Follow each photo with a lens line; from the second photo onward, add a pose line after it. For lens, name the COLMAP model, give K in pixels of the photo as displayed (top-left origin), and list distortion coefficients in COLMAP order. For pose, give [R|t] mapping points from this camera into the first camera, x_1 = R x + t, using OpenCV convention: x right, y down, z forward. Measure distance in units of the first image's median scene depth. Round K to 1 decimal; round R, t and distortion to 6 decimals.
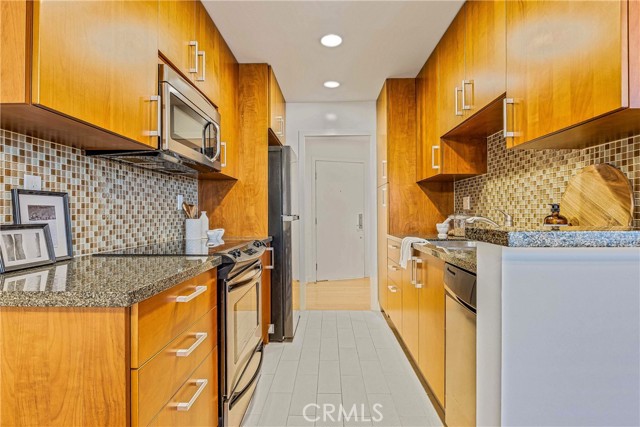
lens RADIAL K [[321.7, 0, 320.0], [0, 321.7, 213.5], [0, 0, 1]] dist [-0.004013, -0.000909]
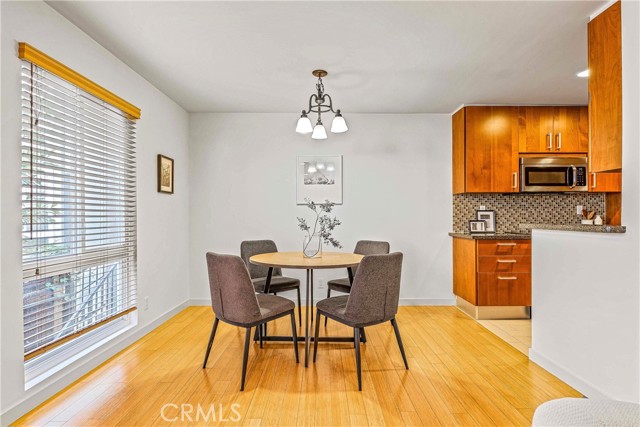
lens RADIAL K [[318.1, 0, 323.1], [0, 318.1, 218.9], [0, 0, 1]] dist [-0.000940, -0.000241]
pose [[0.013900, 0.008264, -0.999869, 1.450447], [0.006296, 0.999945, 0.008352, -0.012175], [0.999884, -0.006411, 0.013848, -0.424089]]
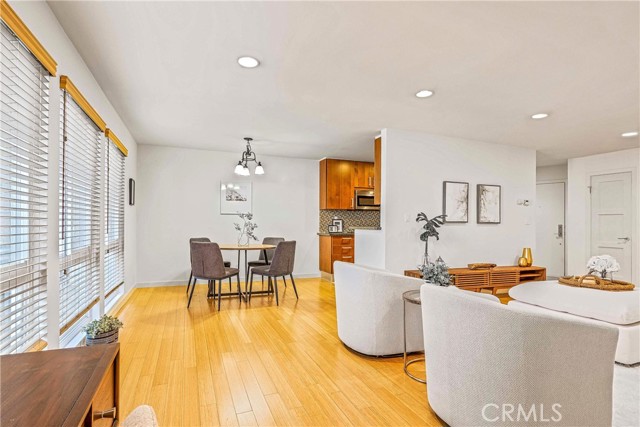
lens RADIAL K [[326.6, 0, 326.6], [0, 326.6, 221.5], [0, 0, 1]] dist [-0.001032, -0.000333]
pose [[0.408513, -0.000103, -0.912753, 2.567544], [-0.003114, 0.999994, -0.001506, -0.015757], [0.912747, 0.003458, 0.408510, -0.890246]]
